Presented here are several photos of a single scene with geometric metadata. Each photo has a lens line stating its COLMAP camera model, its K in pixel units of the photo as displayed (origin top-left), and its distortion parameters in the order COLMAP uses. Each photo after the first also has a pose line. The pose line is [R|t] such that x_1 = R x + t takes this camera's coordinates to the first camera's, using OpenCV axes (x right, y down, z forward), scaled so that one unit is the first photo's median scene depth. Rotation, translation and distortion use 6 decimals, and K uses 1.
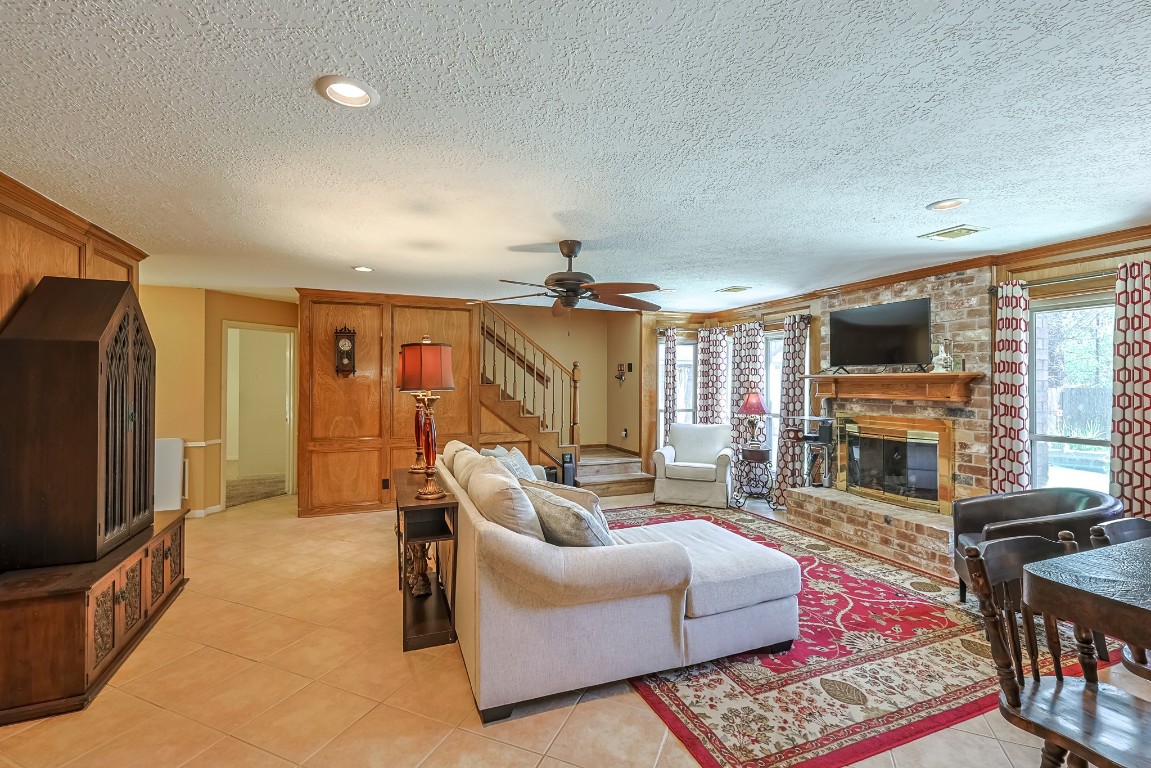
lens RADIAL K [[504.0, 0, 572.7], [0, 504.0, 376.7], [0, 0, 1]] dist [0.003254, 0.000575]
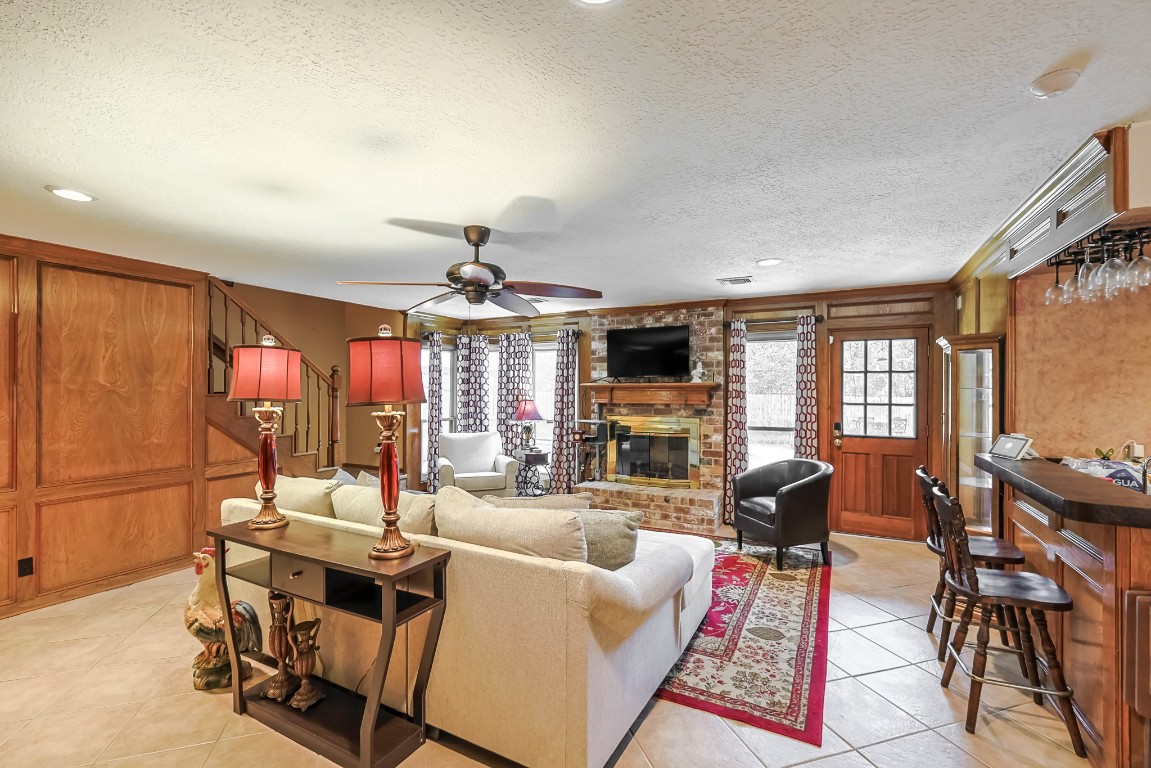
lens RADIAL K [[504.0, 0, 574.8], [0, 504.0, 388.4], [0, 0, 1]] dist [0.003254, 0.000575]
pose [[0.758656, -0.001346, 0.651490, -0.398966], [-0.004948, 0.999957, 0.007828, -0.001908], [-0.651472, -0.009163, 0.758617, 0.213375]]
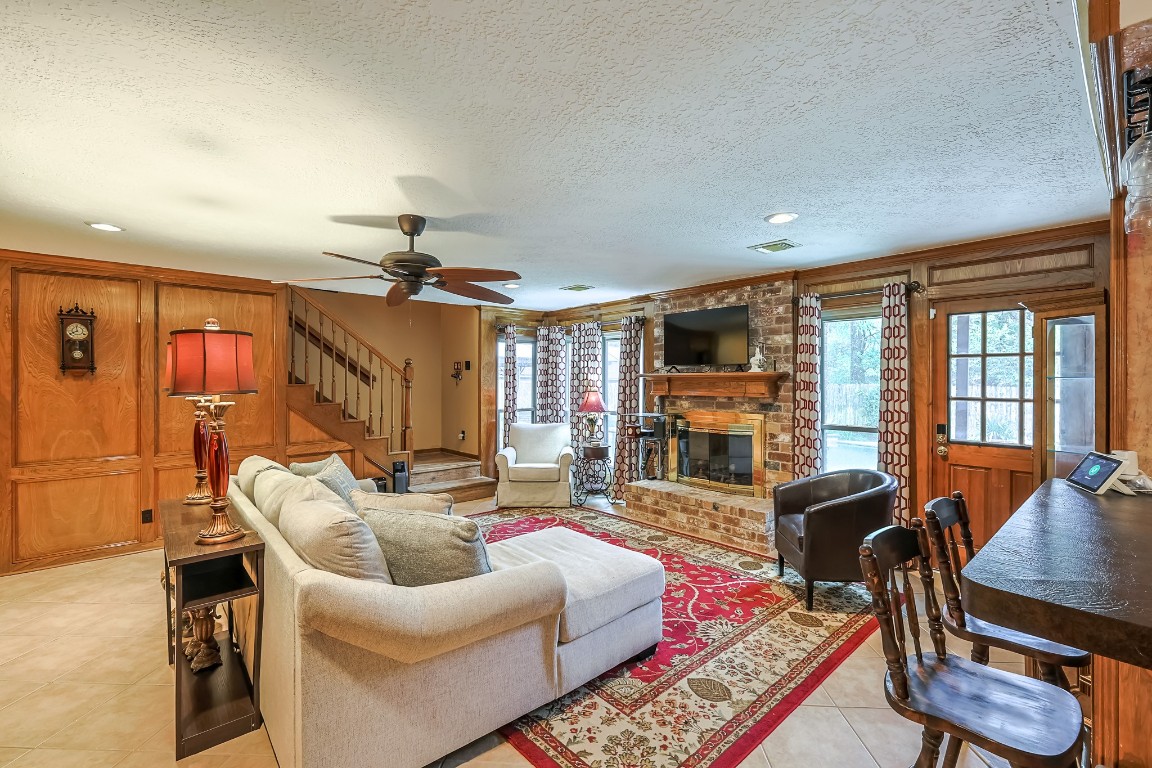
lens RADIAL K [[499.9, 0, 577.3], [0, 499.9, 379.5], [0, 0, 1]] dist [0.001007, 0.001839]
pose [[0.938270, -0.002979, 0.345890, -0.032556], [0.000008, 0.999963, 0.008590, -0.000810], [-0.345903, -0.008057, 0.938236, 0.097866]]
